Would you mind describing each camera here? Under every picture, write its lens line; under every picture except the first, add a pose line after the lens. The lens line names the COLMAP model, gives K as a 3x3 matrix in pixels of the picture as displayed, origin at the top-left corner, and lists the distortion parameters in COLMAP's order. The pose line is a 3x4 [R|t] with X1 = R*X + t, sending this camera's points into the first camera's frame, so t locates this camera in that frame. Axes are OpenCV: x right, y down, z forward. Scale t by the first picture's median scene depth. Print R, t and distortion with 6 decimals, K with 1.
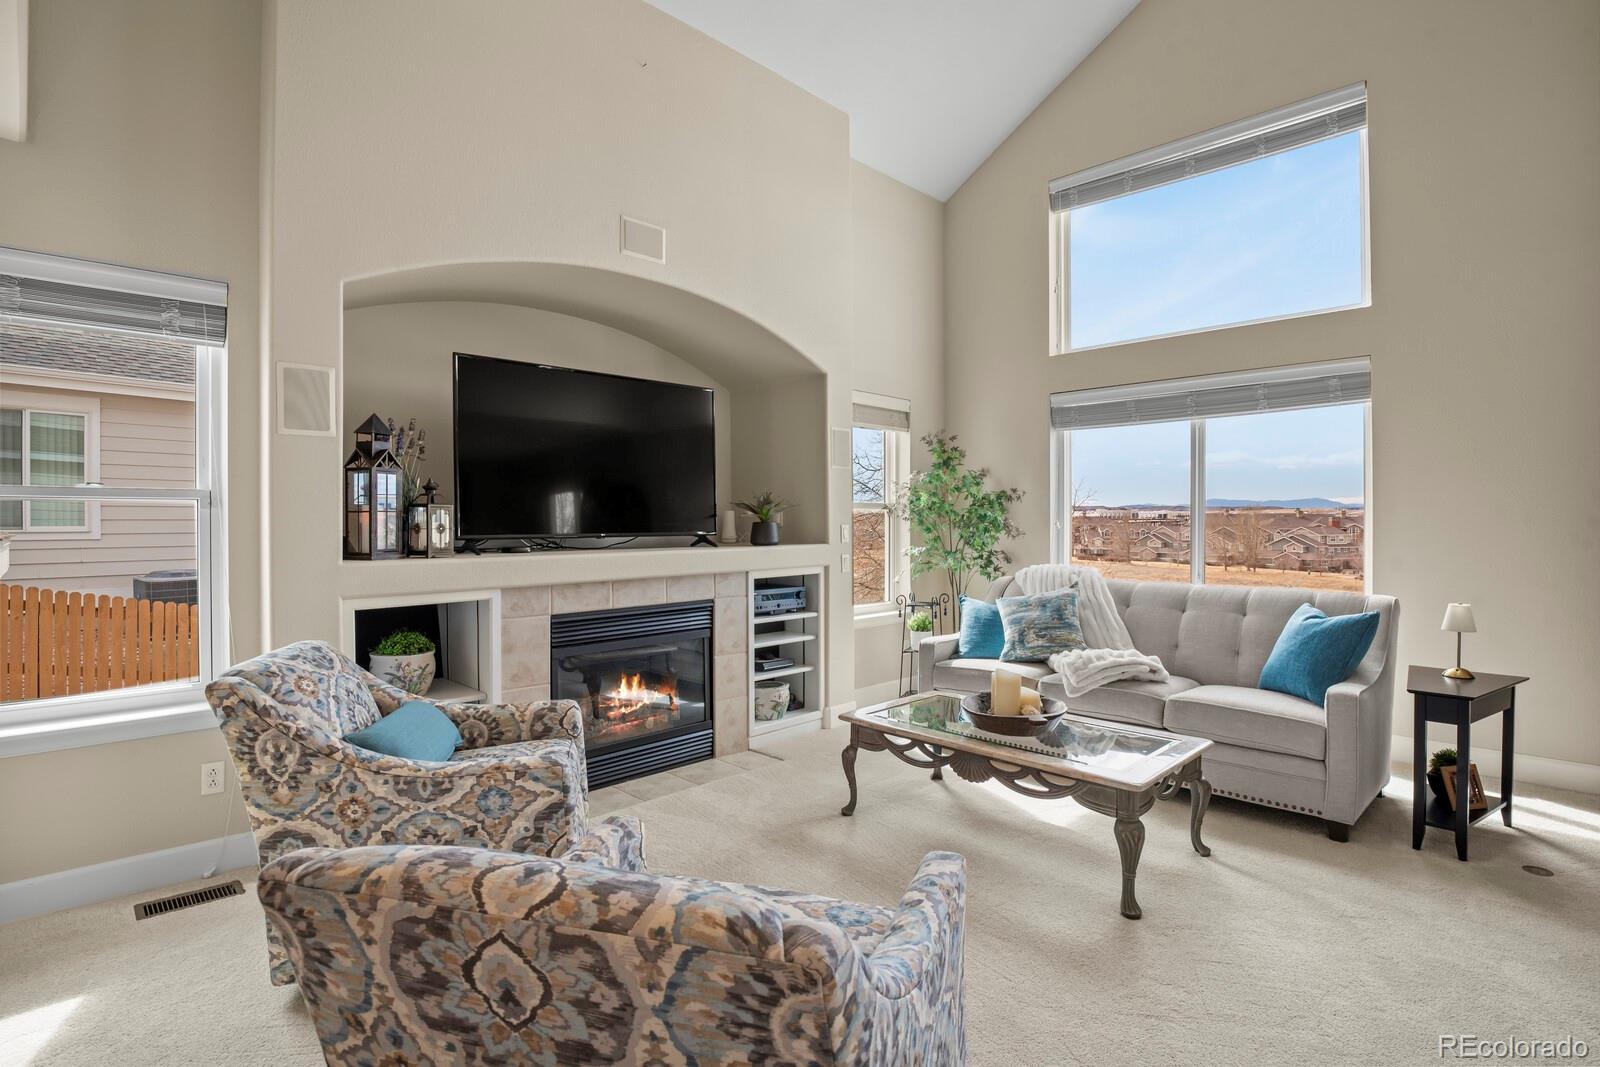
lens RADIAL K [[784.7, 0, 809.7], [0, 784.7, 529.0], [0, 0, 1]] dist [-0.018336, -0.008344]
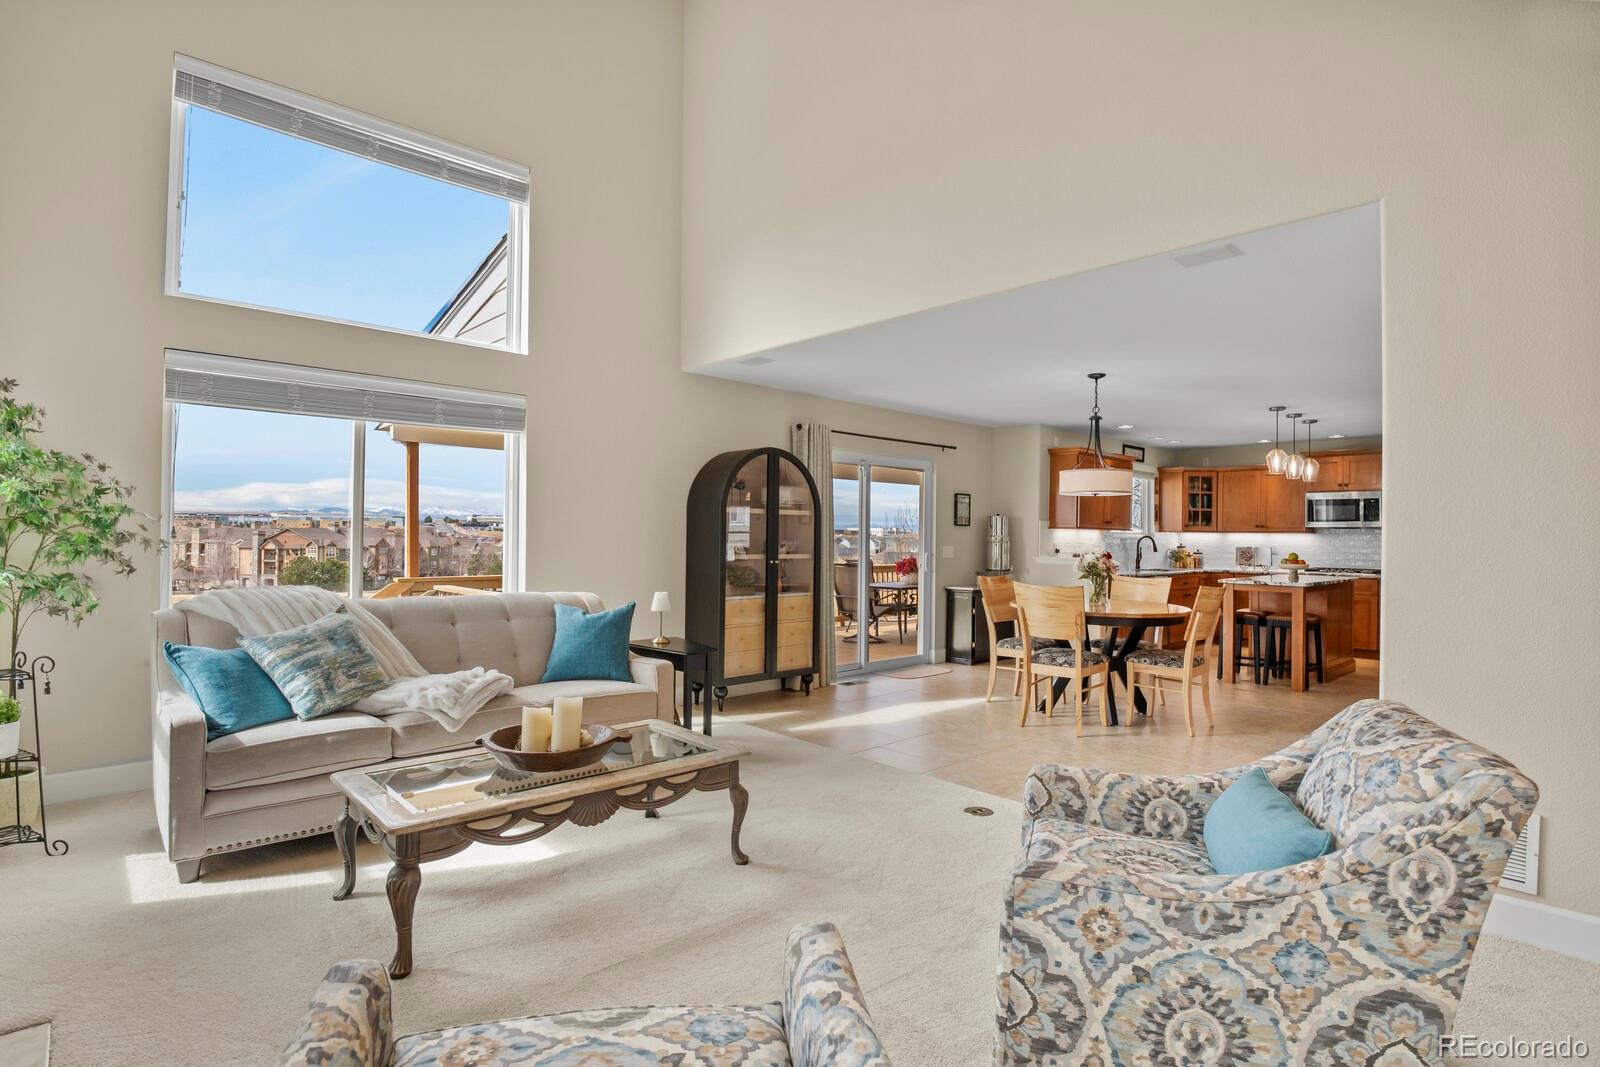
lens RADIAL K [[804.1, 0, 806.2], [0, 804.1, 533.9], [0, 0, 1]] dist [-0.001035, -0.034282]
pose [[0.024864, 0.006003, 0.999673, -0.519545], [-0.001496, 0.999981, -0.005968, -0.002622], [-0.999690, -0.001347, 0.024872, 0.543412]]
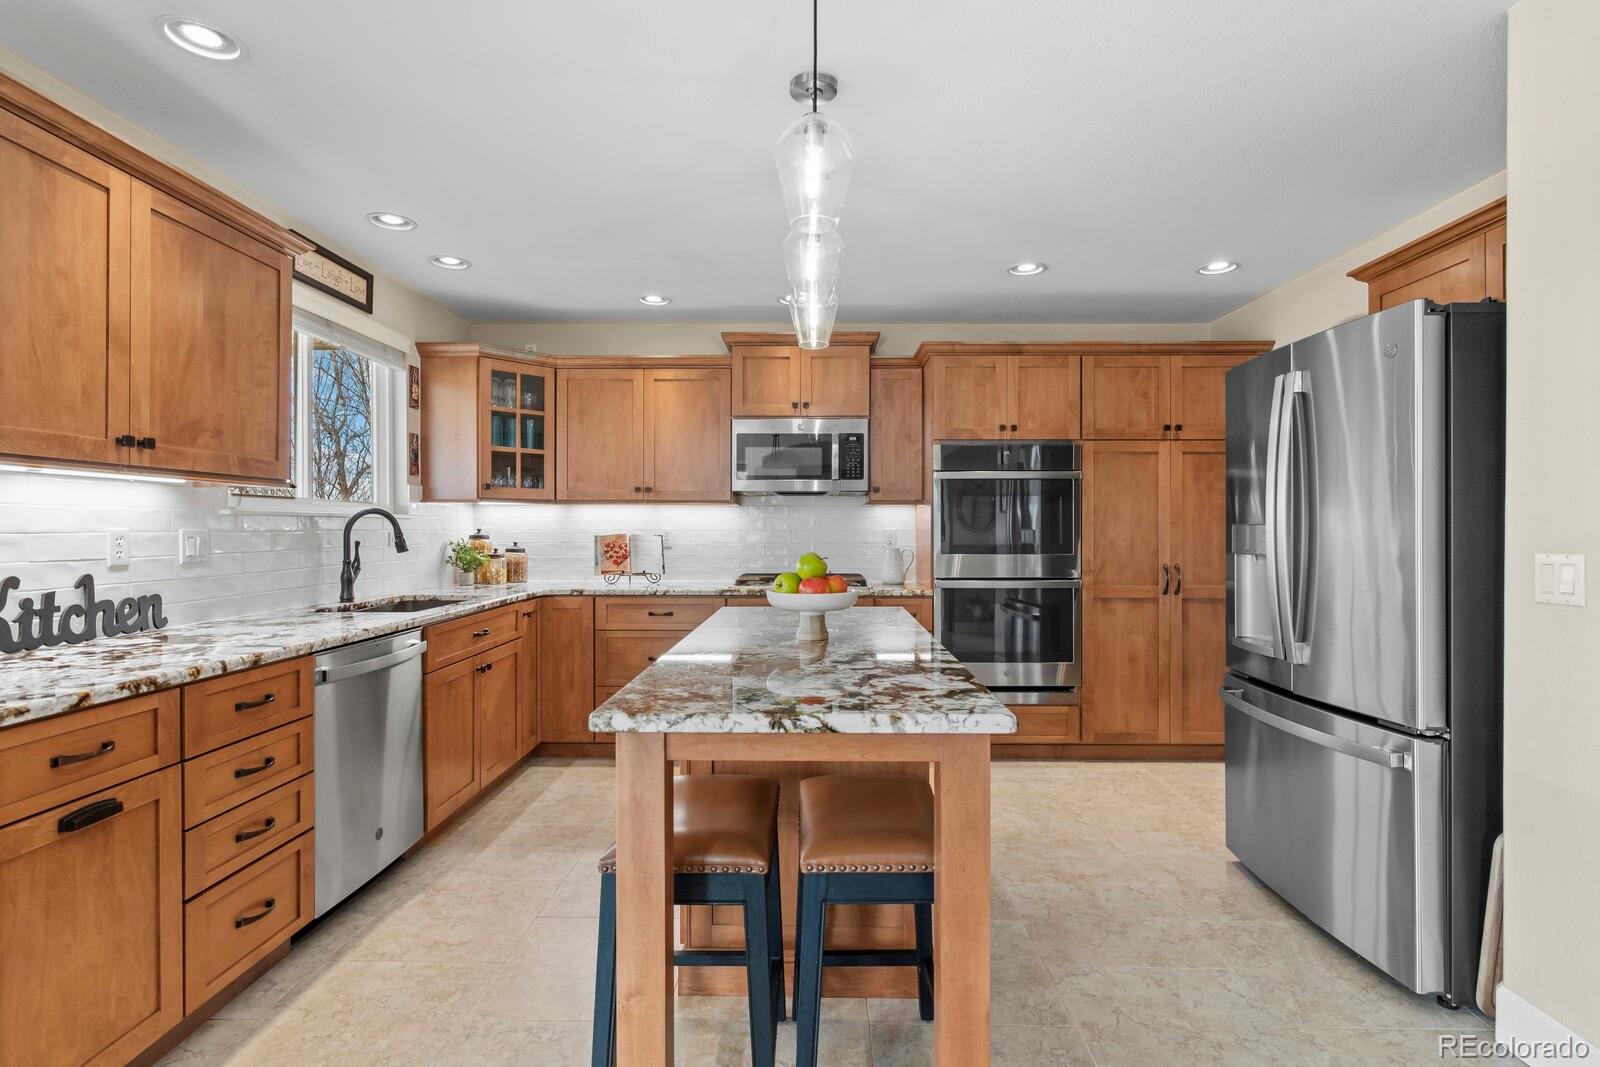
lens RADIAL K [[774.2, 0, 807.3], [0, 774.2, 530.1], [0, 0, 1]] dist [0.000953, -0.000055]
pose [[-0.700256, -0.000194, 0.713891, 1.004523], [0.007516, 0.999943, 0.007644, 0.007838], [-0.713852, 0.010719, -0.700215, -0.173599]]
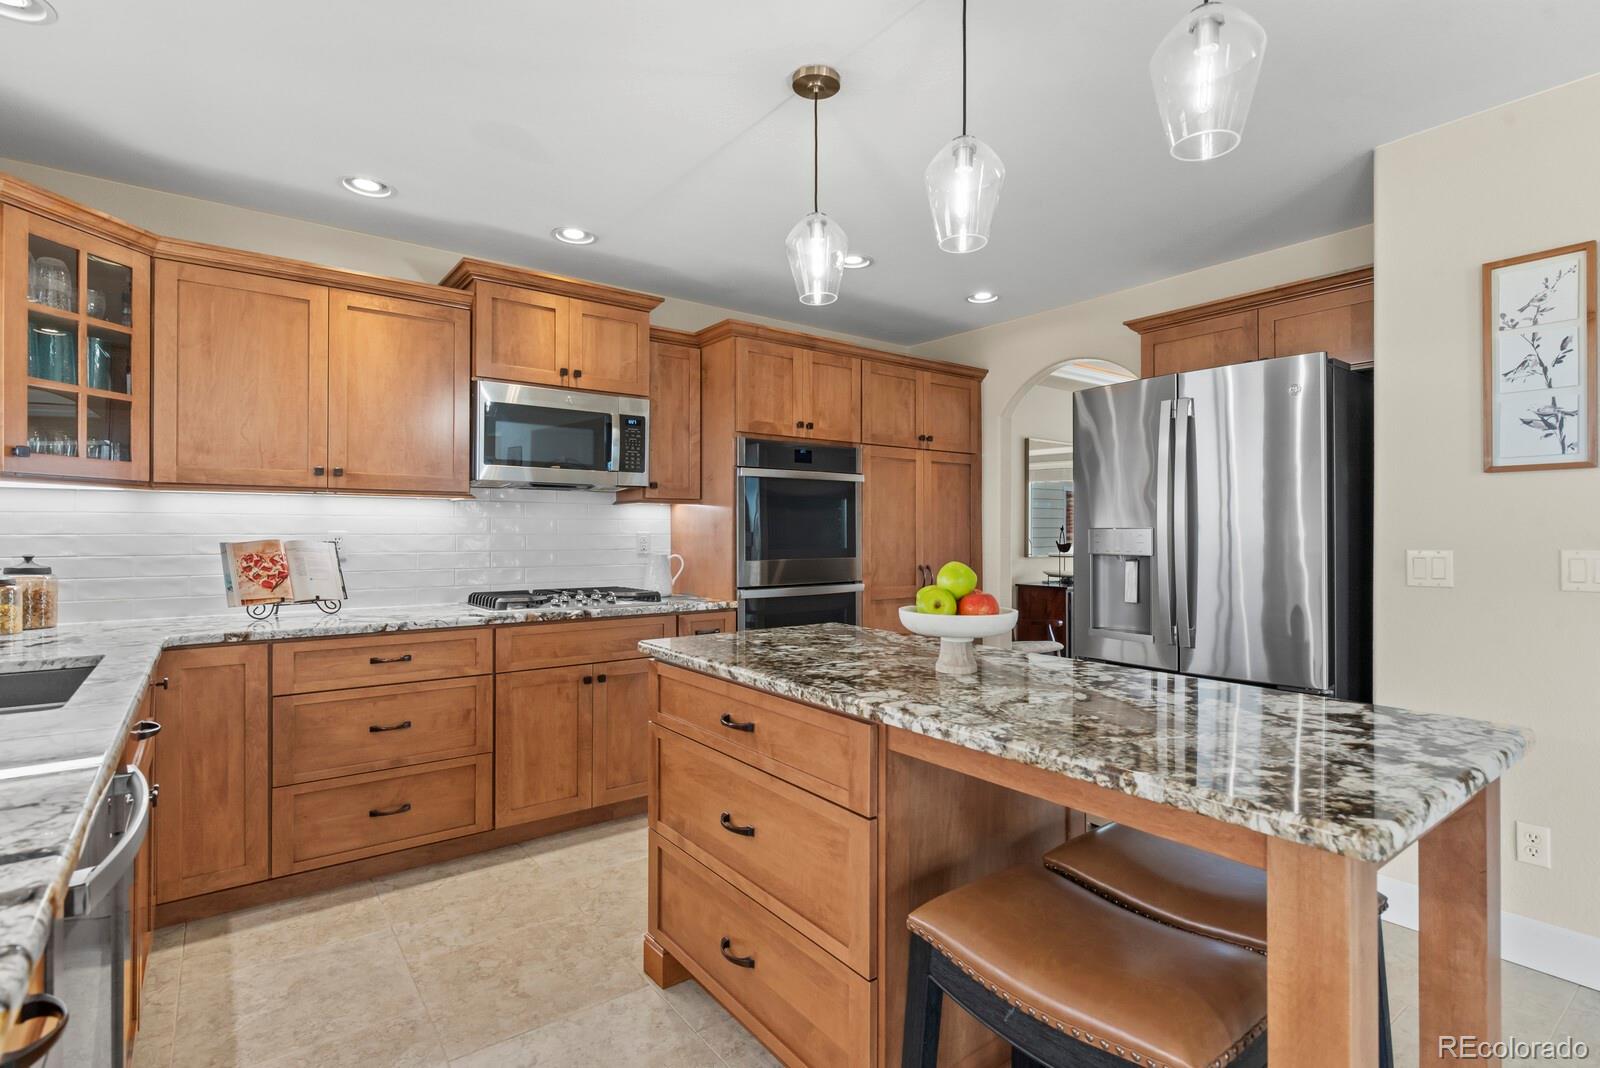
lens RADIAL K [[778.1, 0, 807.4], [0, 778.1, 530.2], [0, 0, 1]] dist [0.001014, -0.000439]
pose [[-0.991799, 0.000957, 0.127802, 1.415373], [0.001763, 0.999979, 0.006194, 0.007461], [-0.127794, 0.006368, -0.991780, -0.118992]]
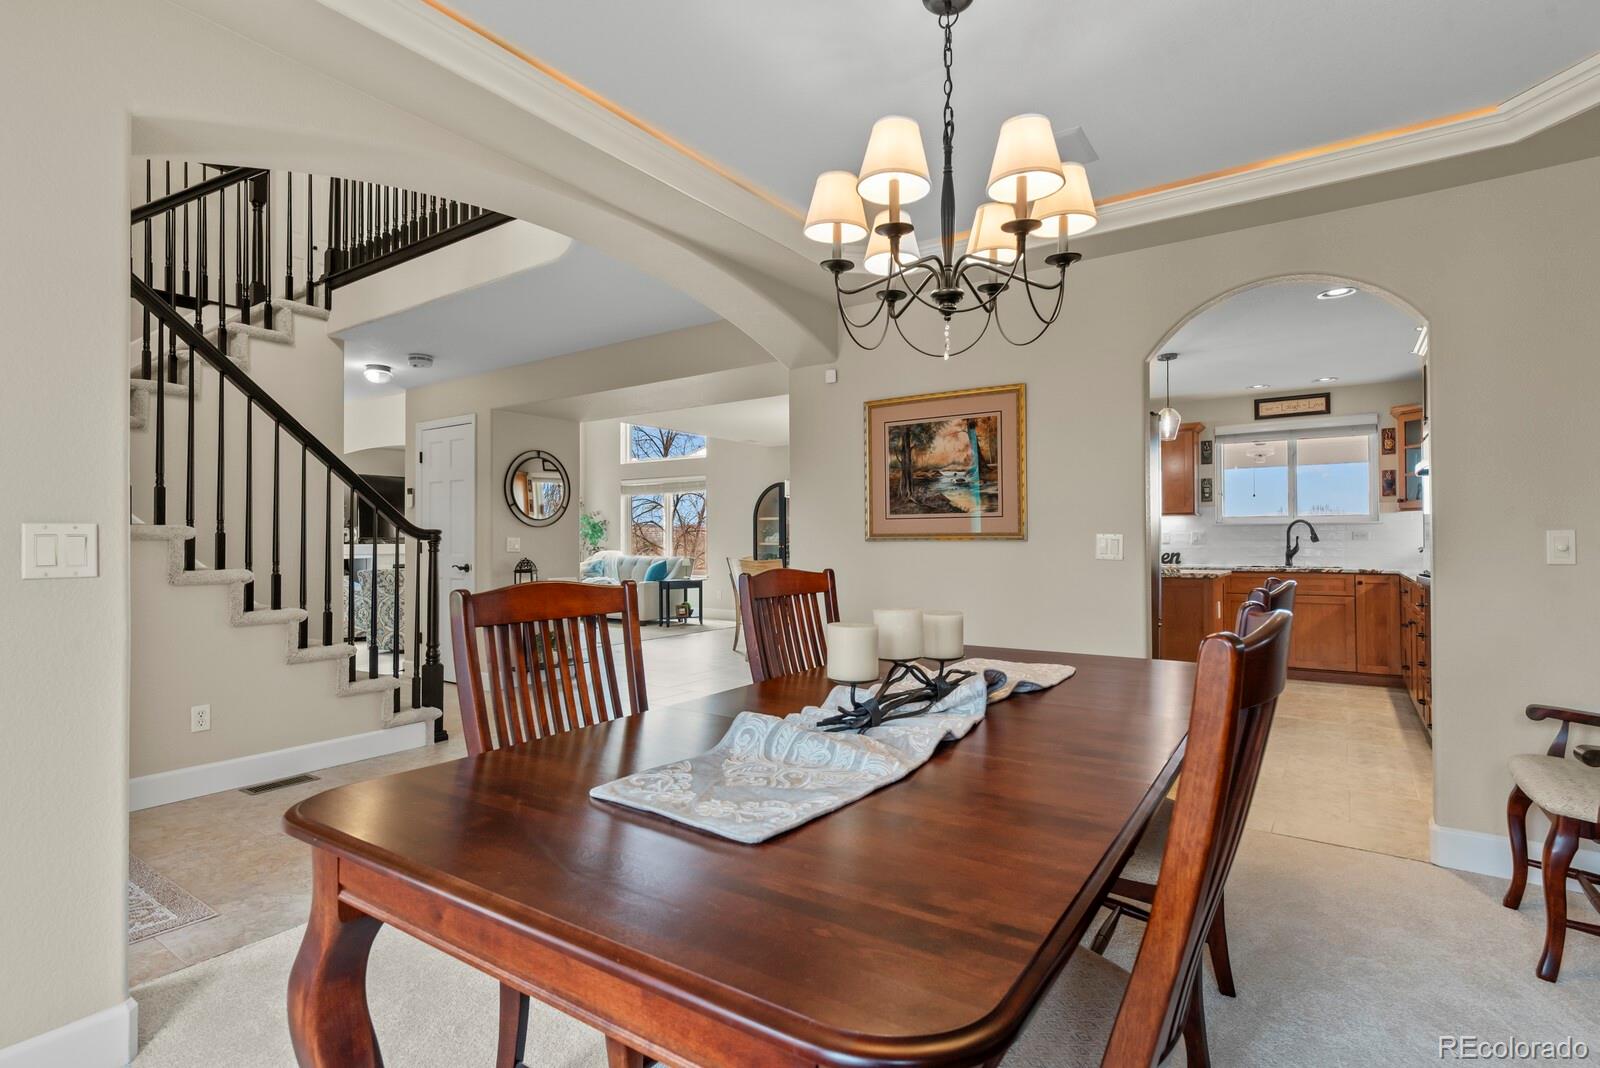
lens RADIAL K [[769.8, 0, 808.9], [0, 769.8, 531.3], [0, 0, 1]] dist [-0.001865, -0.000929]
pose [[0.983841, 0.001556, 0.179037, 0.604377], [0.002309, 0.999769, -0.021374, 0.045126], [-0.179029, 0.021442, 0.983610, -1.873868]]
